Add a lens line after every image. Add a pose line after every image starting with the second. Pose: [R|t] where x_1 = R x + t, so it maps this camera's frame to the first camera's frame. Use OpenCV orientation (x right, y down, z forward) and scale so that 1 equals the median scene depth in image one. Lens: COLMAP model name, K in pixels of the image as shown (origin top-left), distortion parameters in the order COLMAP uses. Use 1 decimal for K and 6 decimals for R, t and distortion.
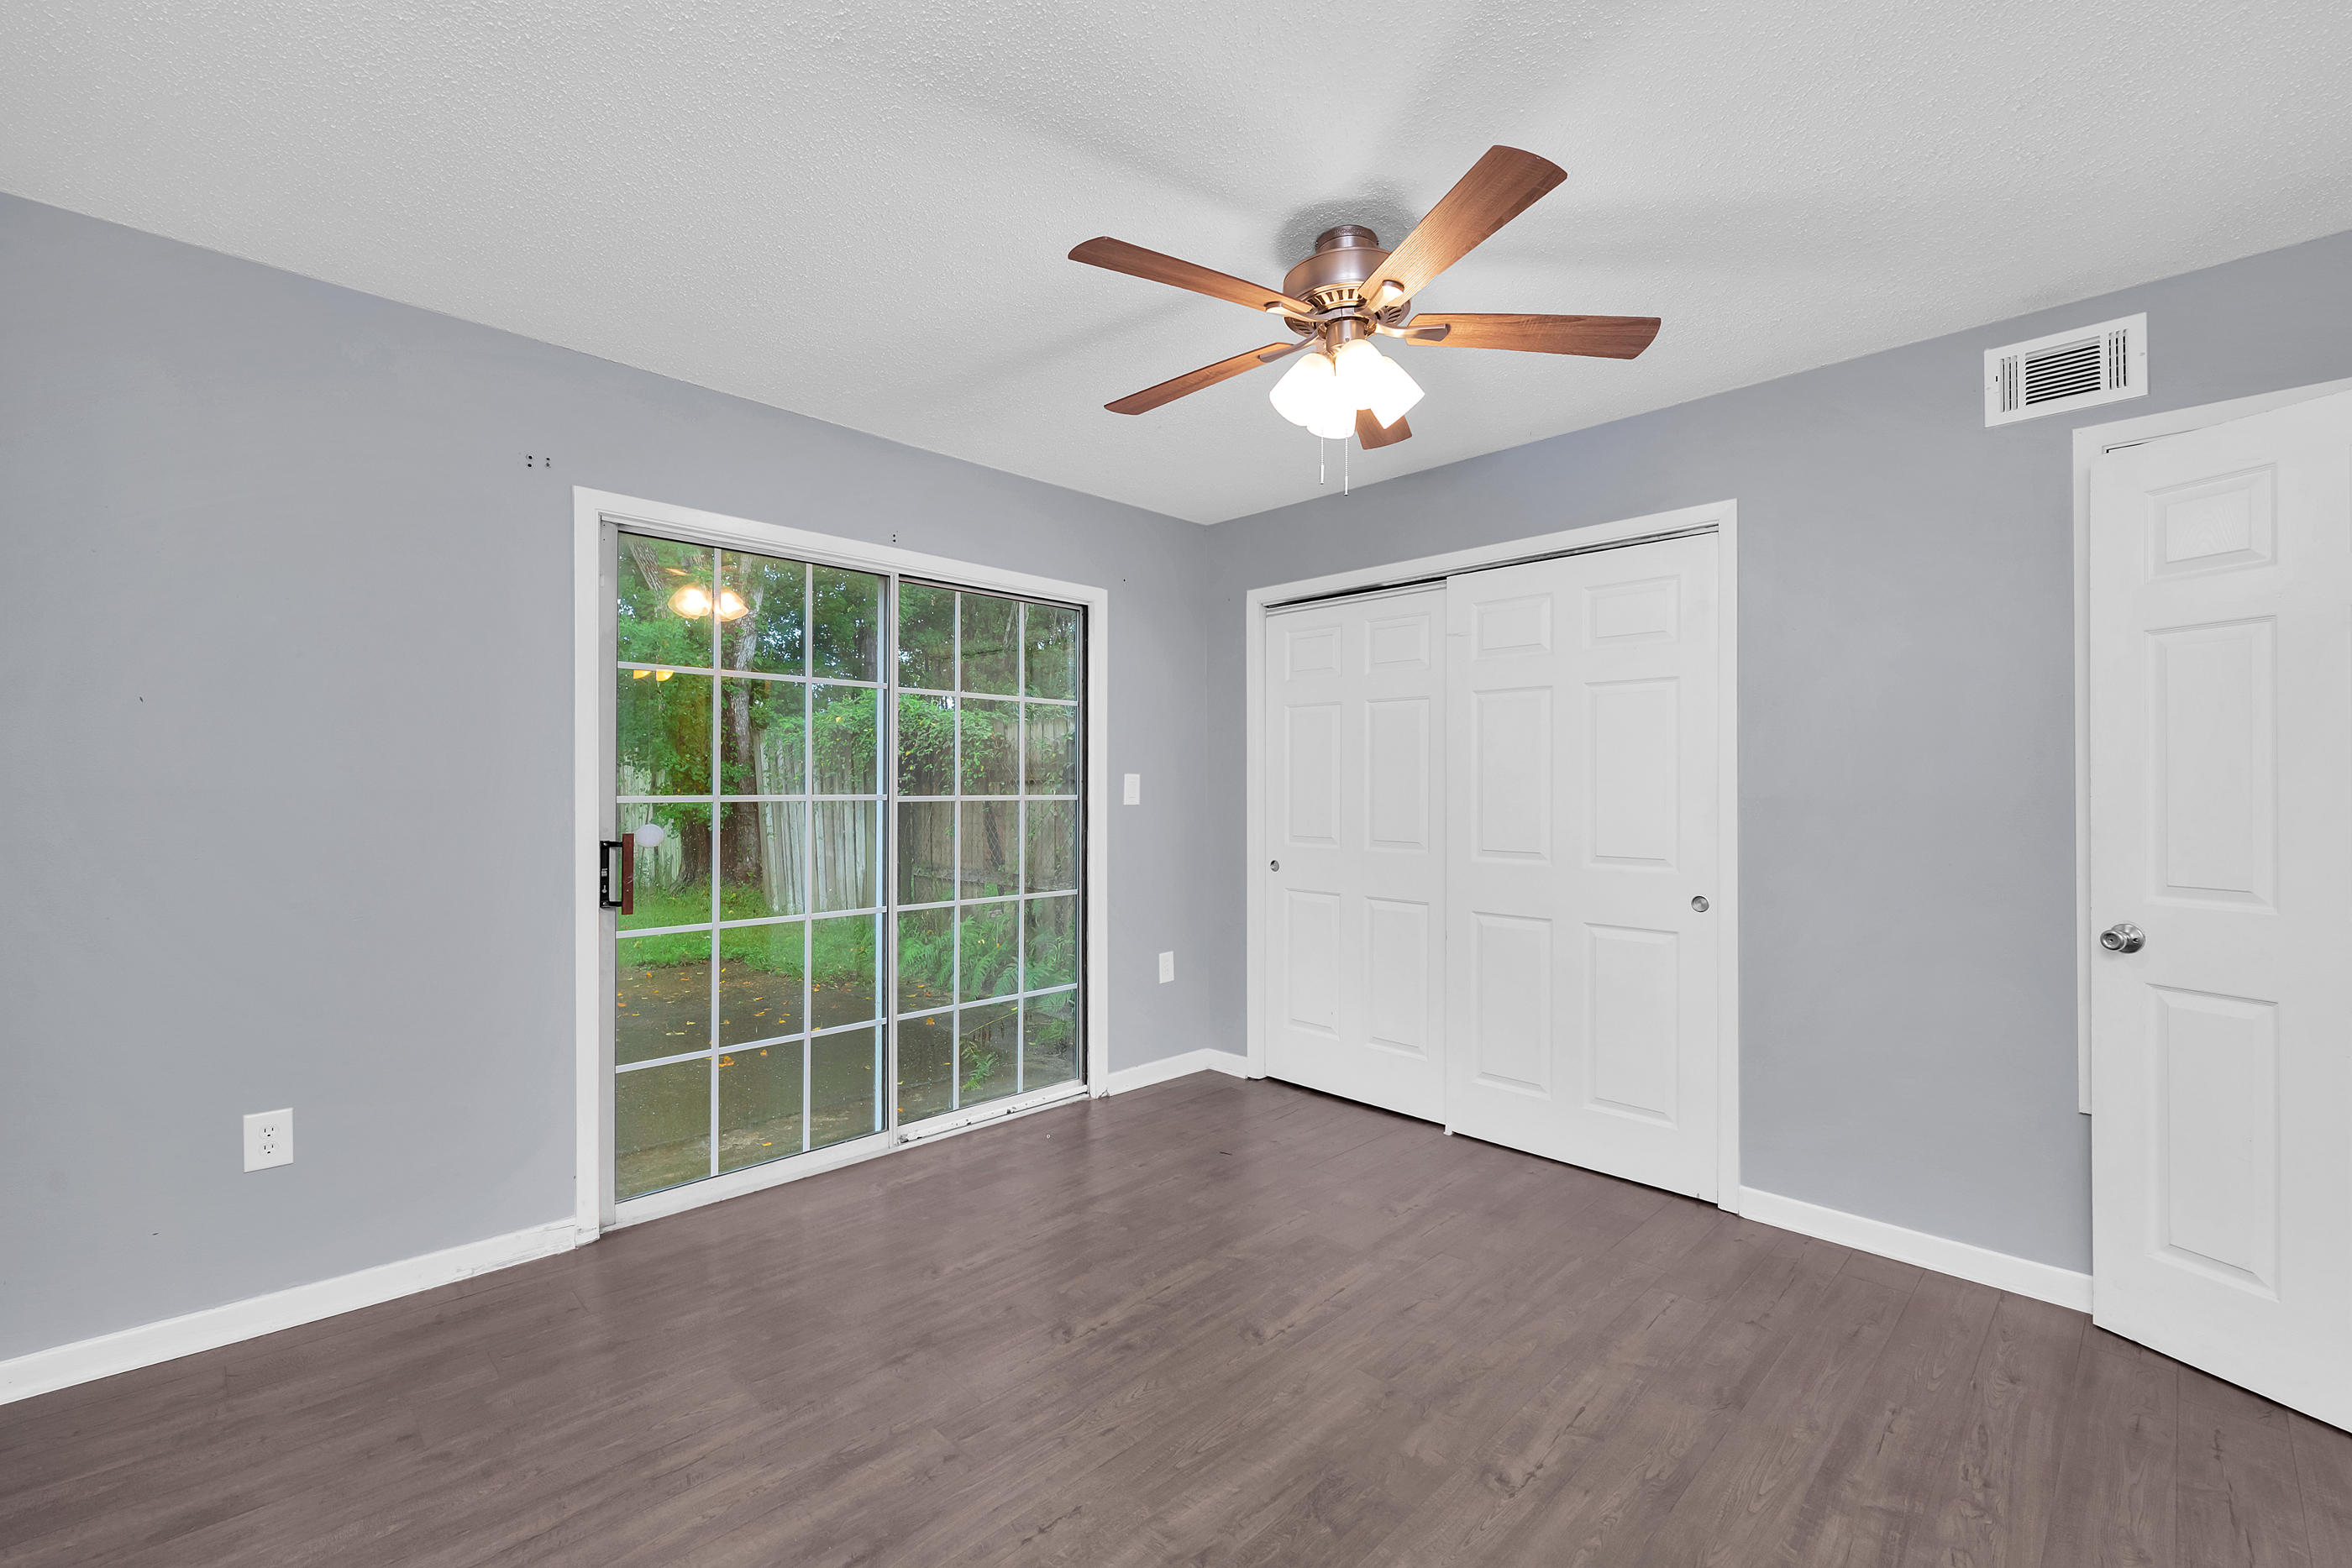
lens RADIAL K [[996.0, 0, 1173.9], [0, 996.0, 793.3], [0, 0, 1]] dist [0.000660, -0.000070]
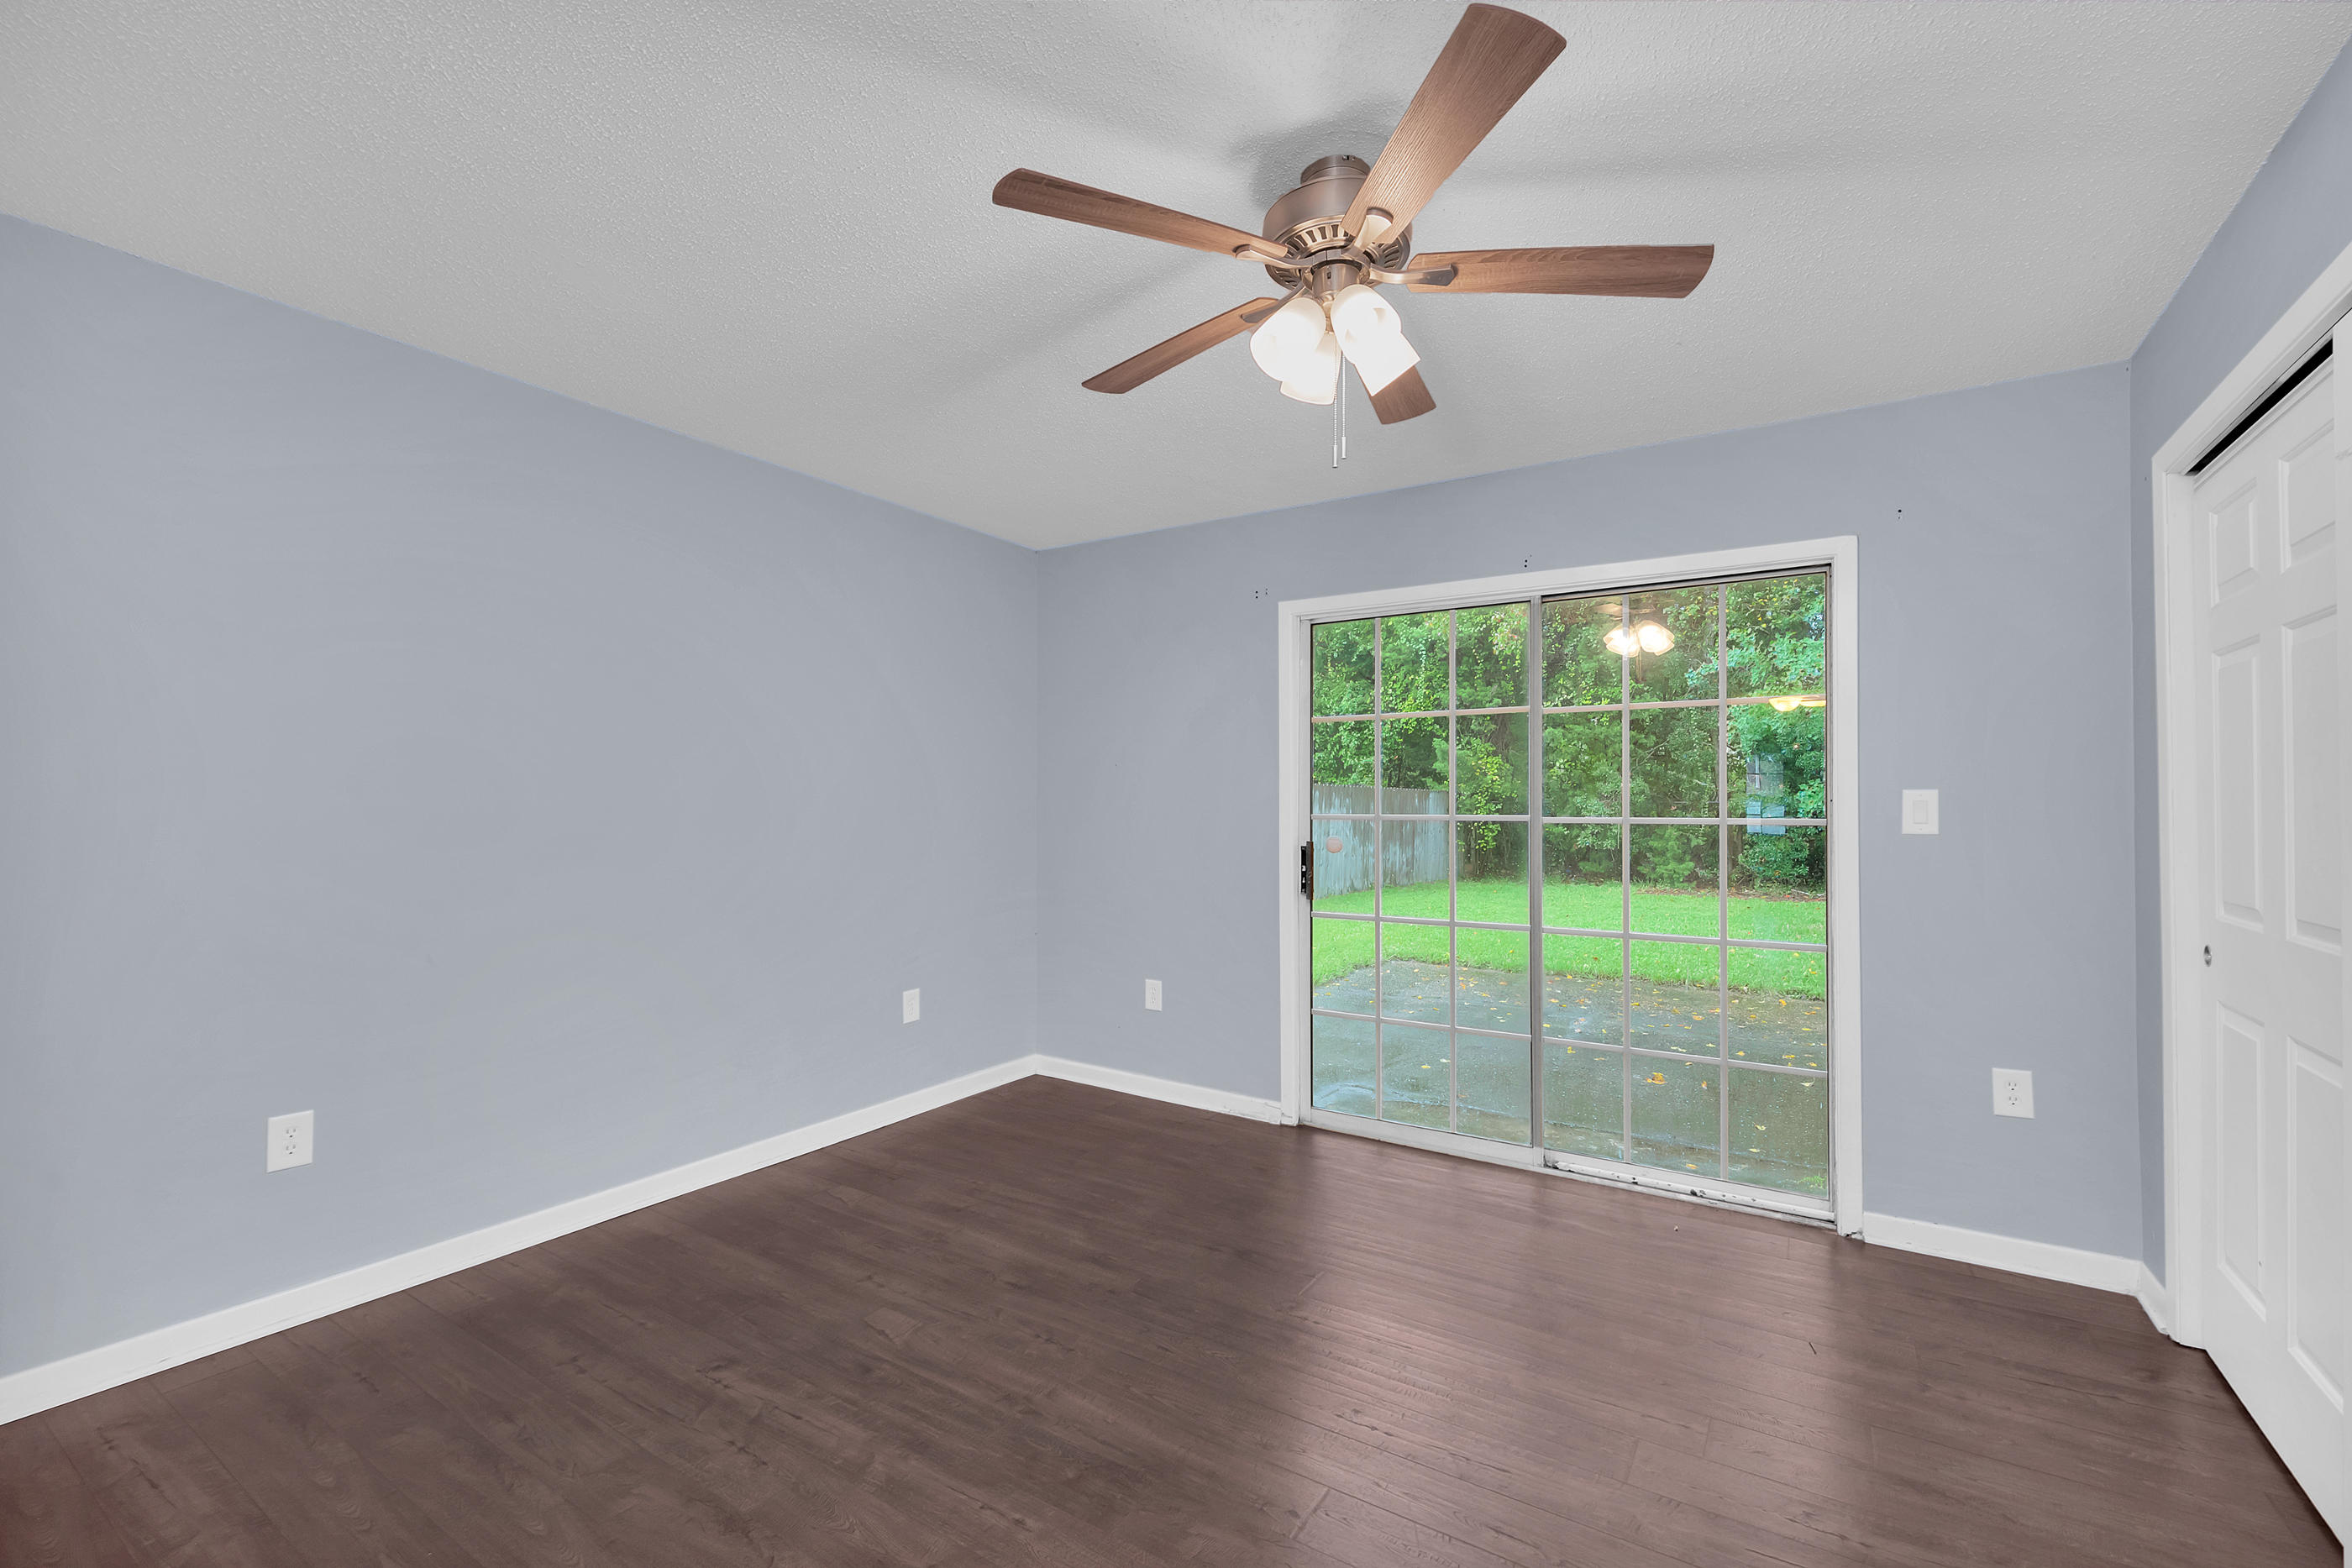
lens RADIAL K [[981.5, 0, 1172.8], [0, 981.5, 810.2], [0, 0, 1]] dist [0.001423, -0.000015]
pose [[0.214312, -0.000512, -0.976765, 0.923409], [-0.008008, 0.999965, -0.002281, 0.001930], [0.976732, 0.008311, 0.214300, 0.646702]]
